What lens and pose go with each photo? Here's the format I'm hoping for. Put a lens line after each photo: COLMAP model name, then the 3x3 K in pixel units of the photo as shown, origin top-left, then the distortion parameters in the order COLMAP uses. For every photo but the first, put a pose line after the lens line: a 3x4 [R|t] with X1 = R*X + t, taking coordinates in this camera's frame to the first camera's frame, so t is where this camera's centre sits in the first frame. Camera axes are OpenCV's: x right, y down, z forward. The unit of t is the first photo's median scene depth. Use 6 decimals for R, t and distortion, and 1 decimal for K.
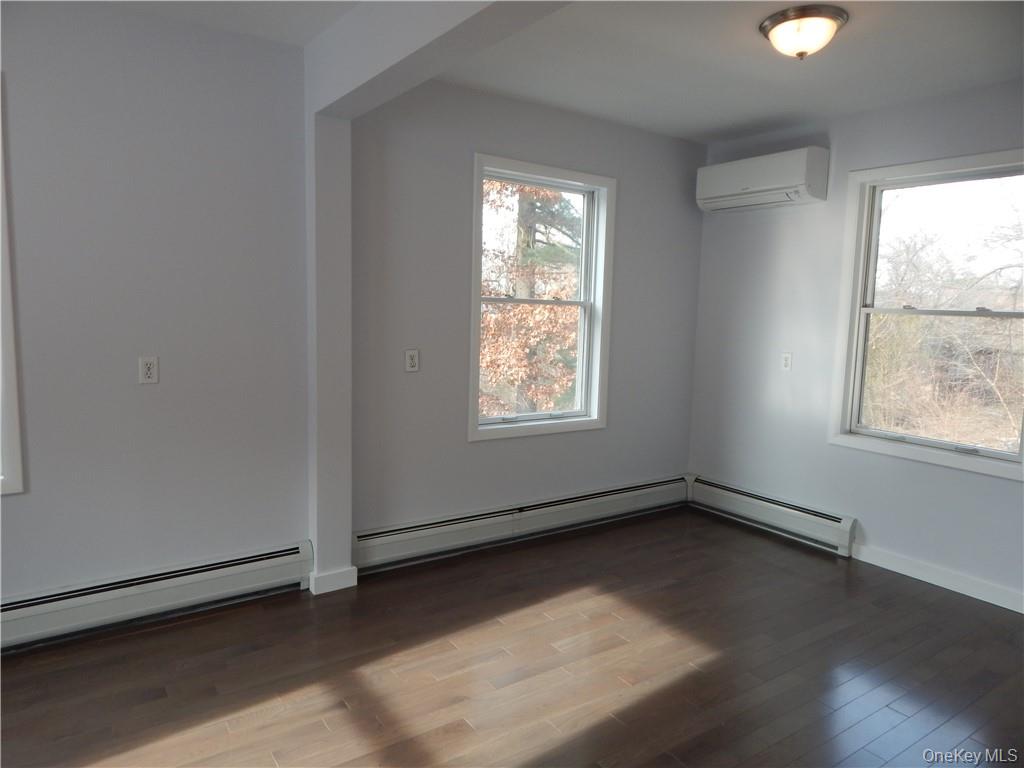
lens RADIAL K [[685.9, 0, 541.0], [0, 685.9, 373.0], [0, 0, 1]] dist [0.034700, -0.015849]
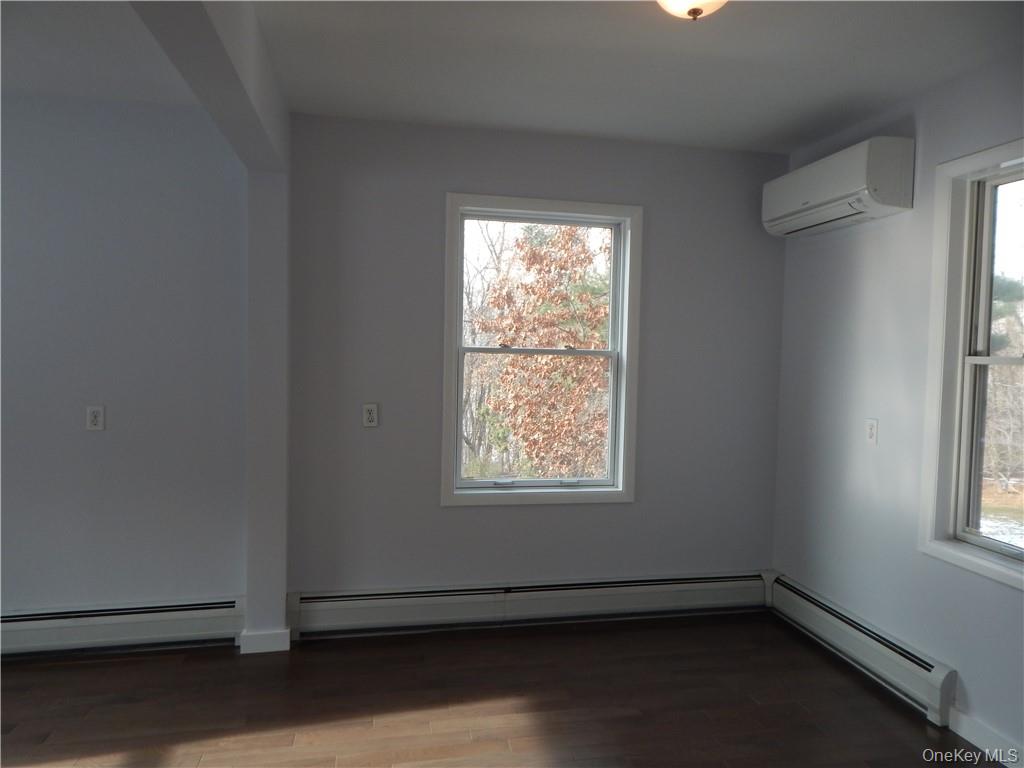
lens RADIAL K [[694.1, 0, 513.2], [0, 694.1, 376.6], [0, 0, 1]] dist [0.036069, -0.025849]
pose [[0.911974, 0.004917, -0.410218, 0.341241], [-0.033825, 0.997425, -0.063243, -0.015228], [0.408851, 0.071552, 0.909792, 0.184536]]
